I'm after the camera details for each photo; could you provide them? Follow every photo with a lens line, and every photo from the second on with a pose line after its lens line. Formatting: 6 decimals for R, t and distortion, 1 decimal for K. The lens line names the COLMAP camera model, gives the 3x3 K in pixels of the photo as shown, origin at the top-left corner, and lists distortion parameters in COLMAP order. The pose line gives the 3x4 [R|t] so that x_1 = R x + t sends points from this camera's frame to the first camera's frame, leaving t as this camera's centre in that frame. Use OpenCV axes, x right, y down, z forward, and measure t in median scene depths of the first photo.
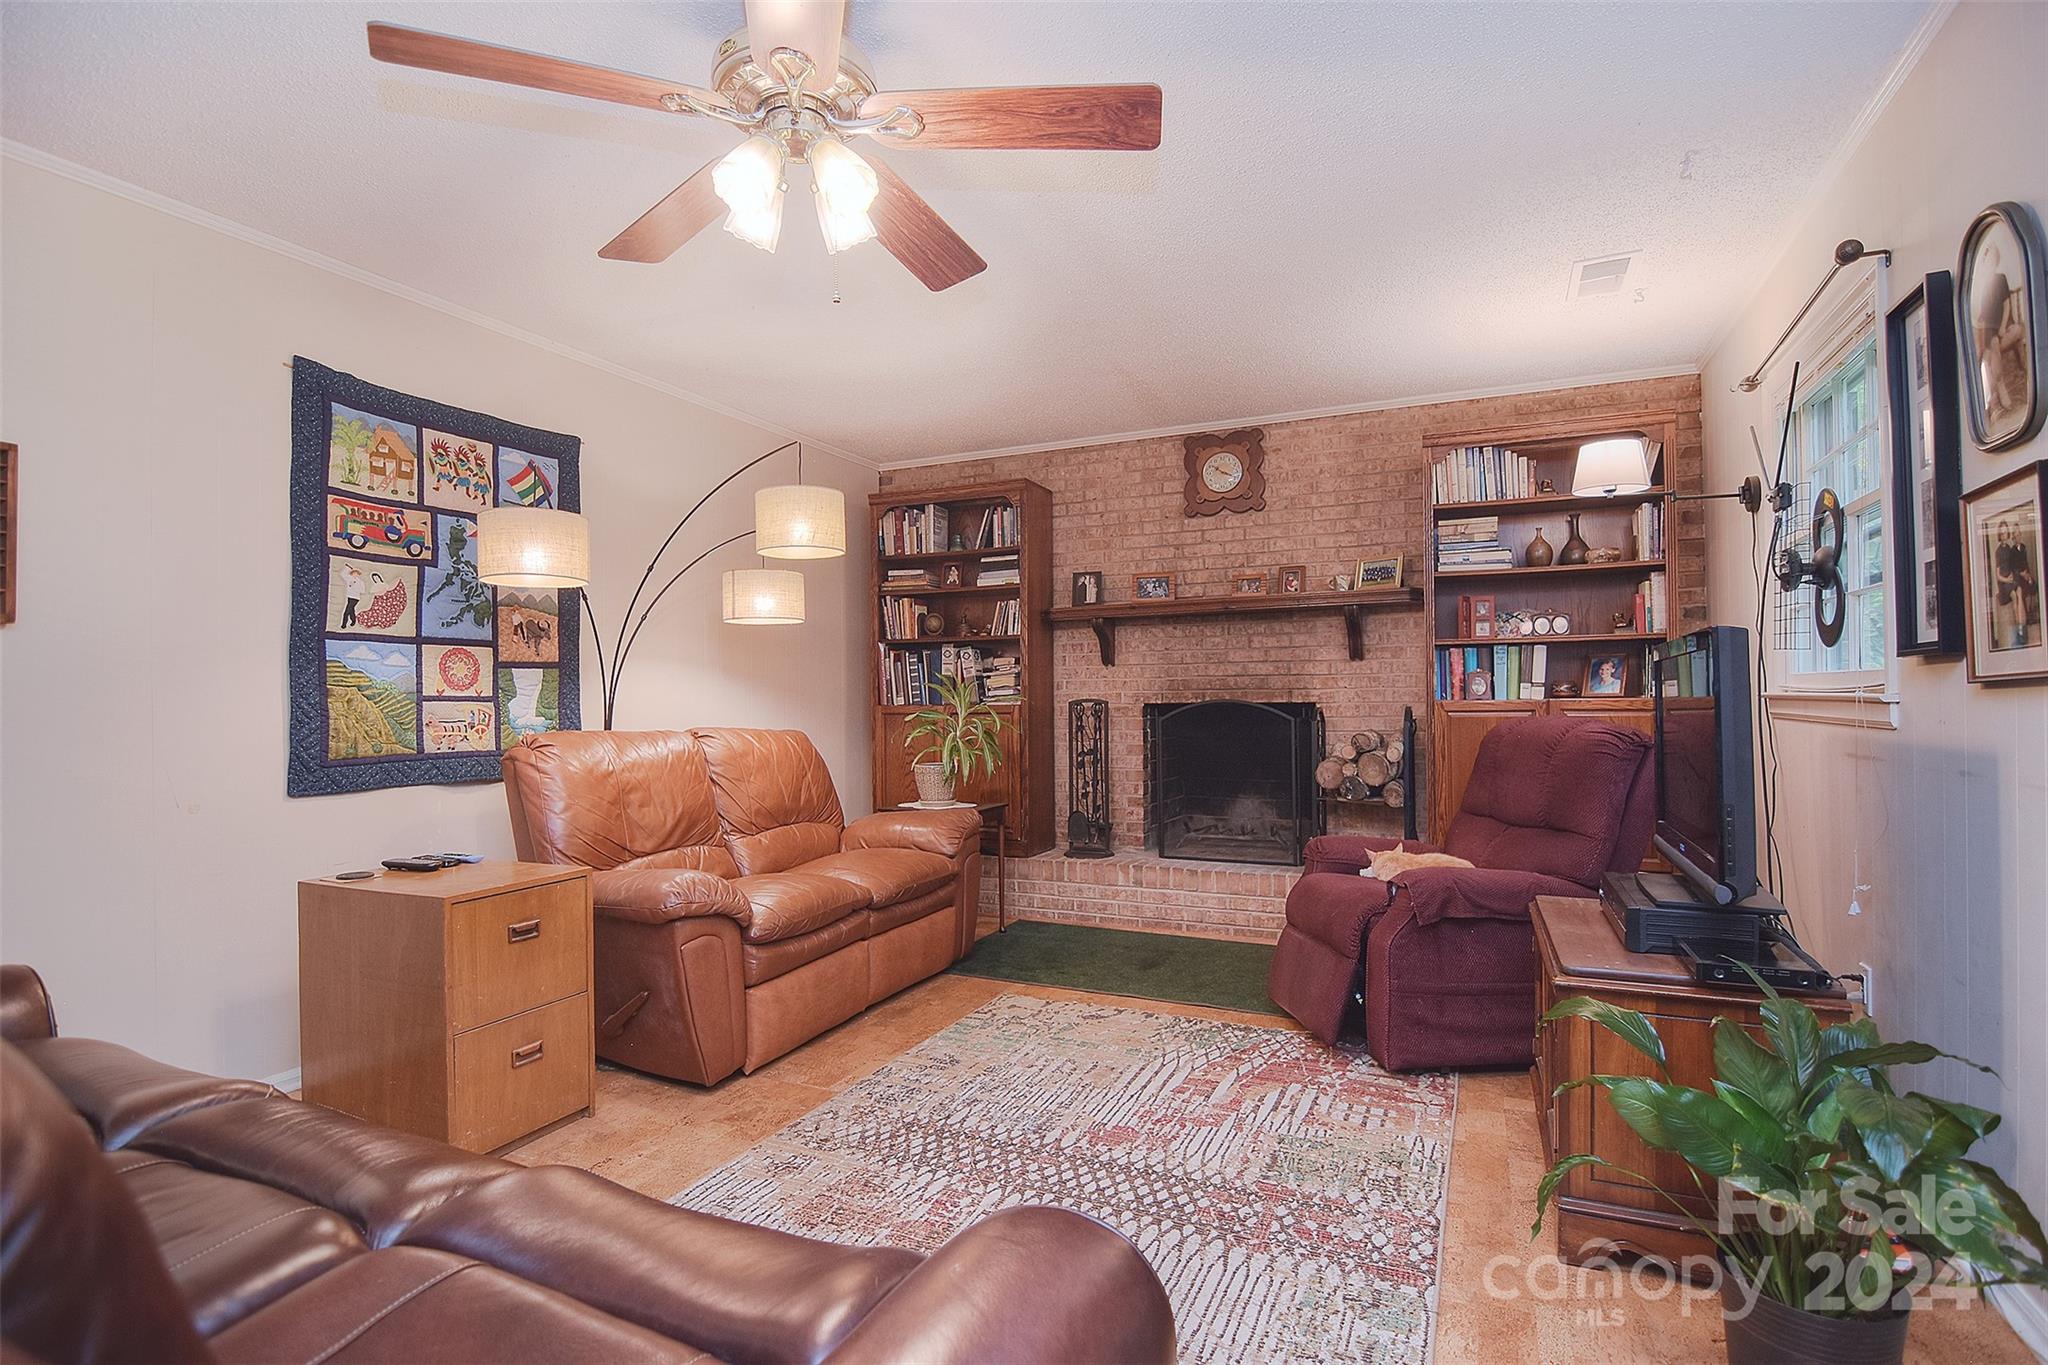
lens RADIAL K [[984.3, 0, 1030.8], [0, 984.3, 685.0], [0, 0, 1]] dist [0.001218, -0.017516]
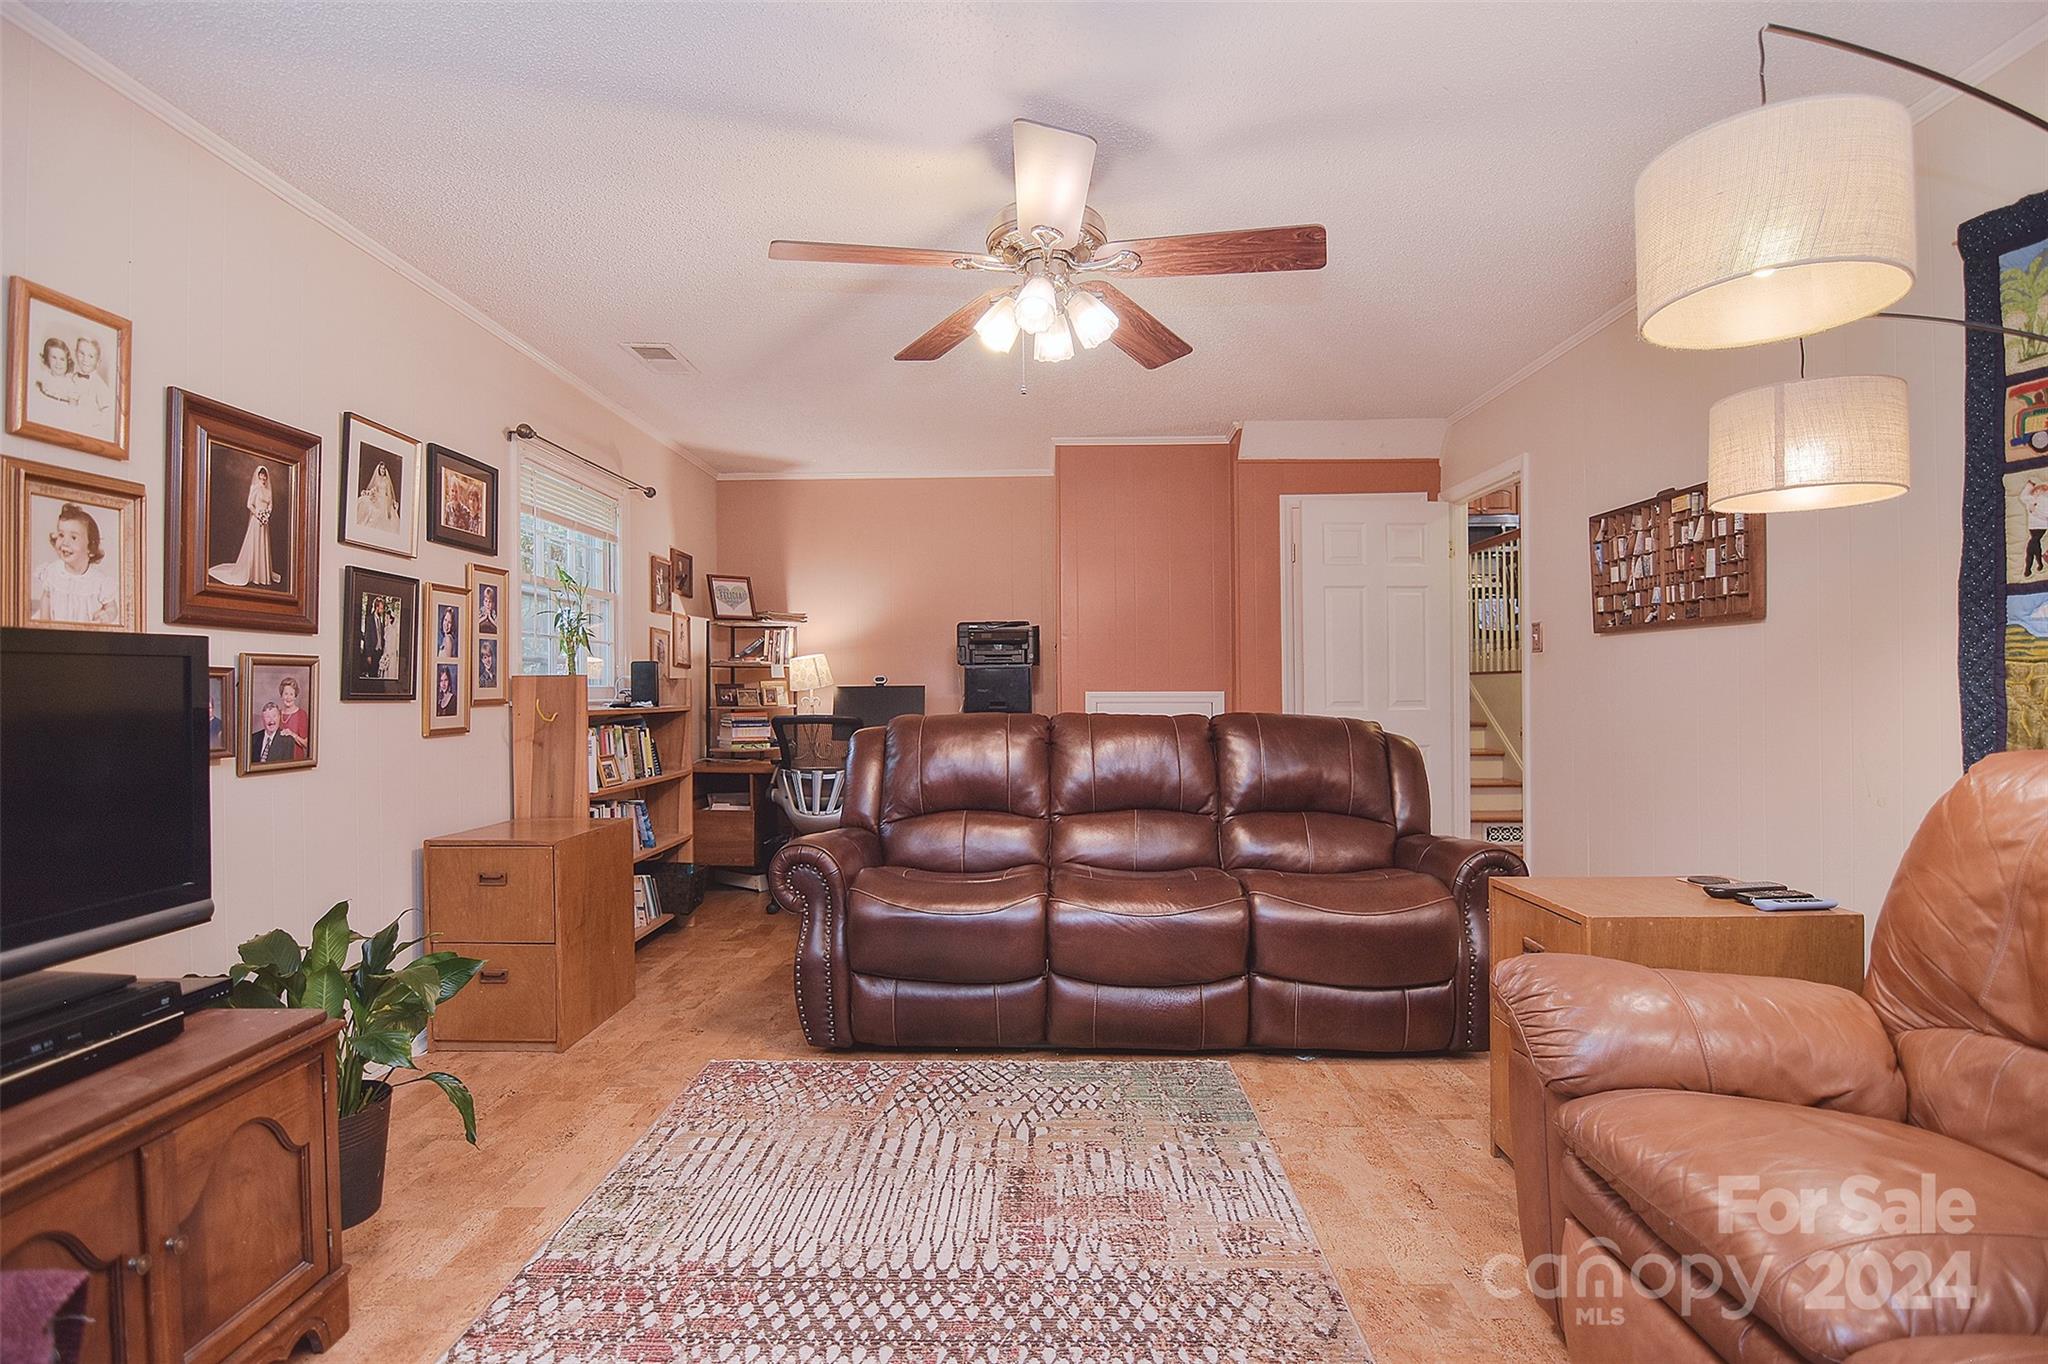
lens RADIAL K [[984.3, 0, 1030.8], [0, 984.3, 684.5], [0, 0, 1]] dist [0.001218, -0.017516]
pose [[-0.915555, 0.015648, -0.401889, 0.172100], [0.021488, 0.999719, -0.010027, 0.007875], [0.401619, -0.017816, -0.915634, 1.144614]]
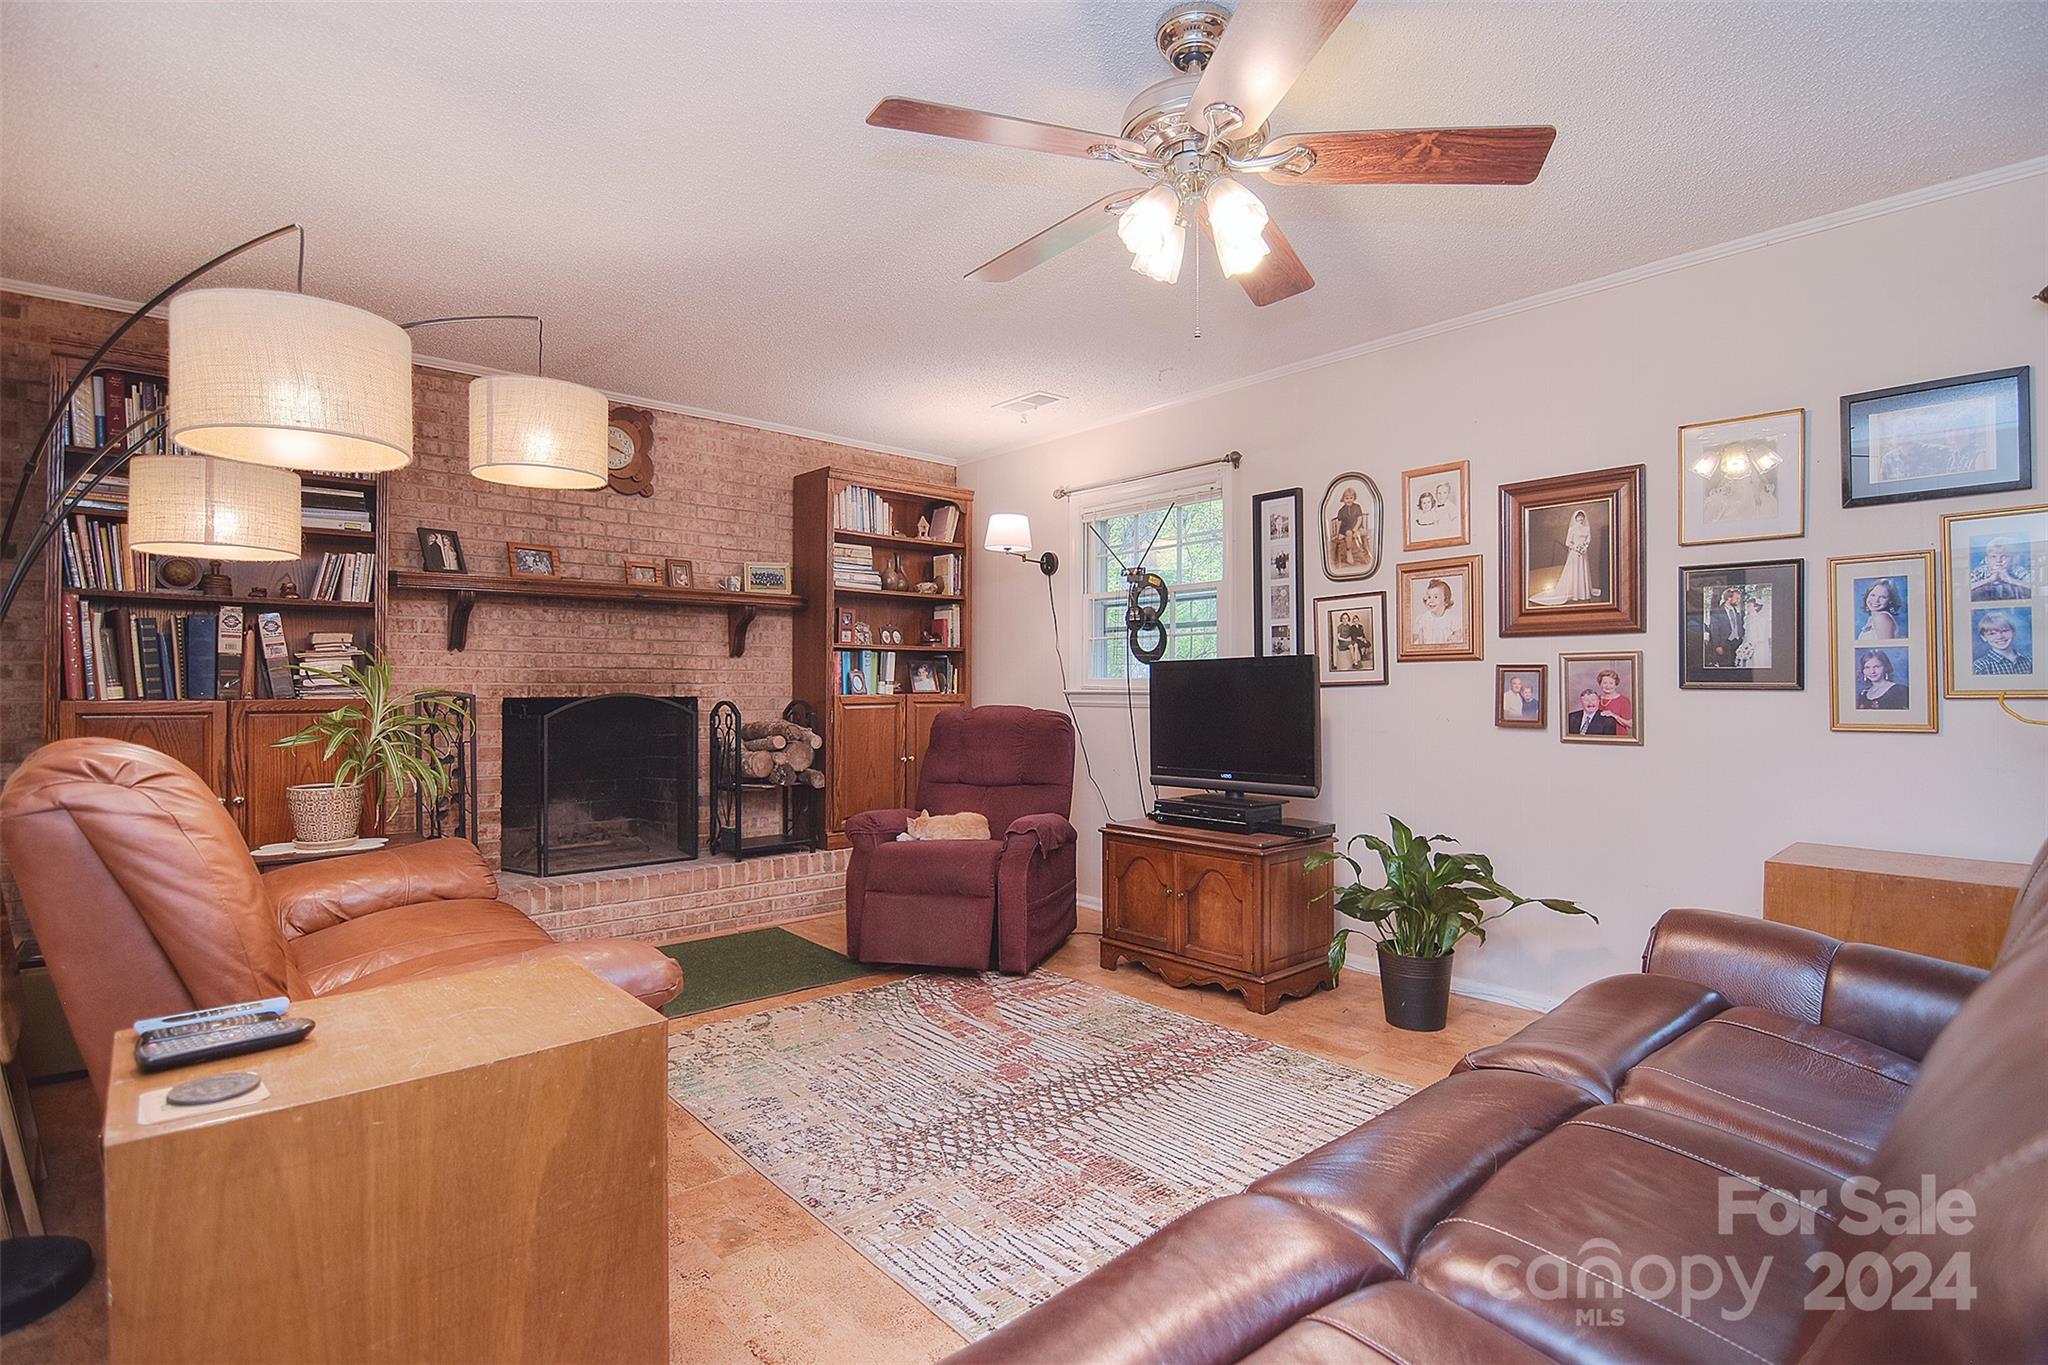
lens RADIAL K [[984.3, 0, 1030.8], [0, 984.3, 685.0], [0, 0, 1]] dist [0.001218, -0.017516]
pose [[0.405288, 0.014079, 0.914081, -0.677947], [-0.013953, 0.999860, -0.009214, 0.013669], [-0.914083, -0.009020, 0.405428, 0.369168]]
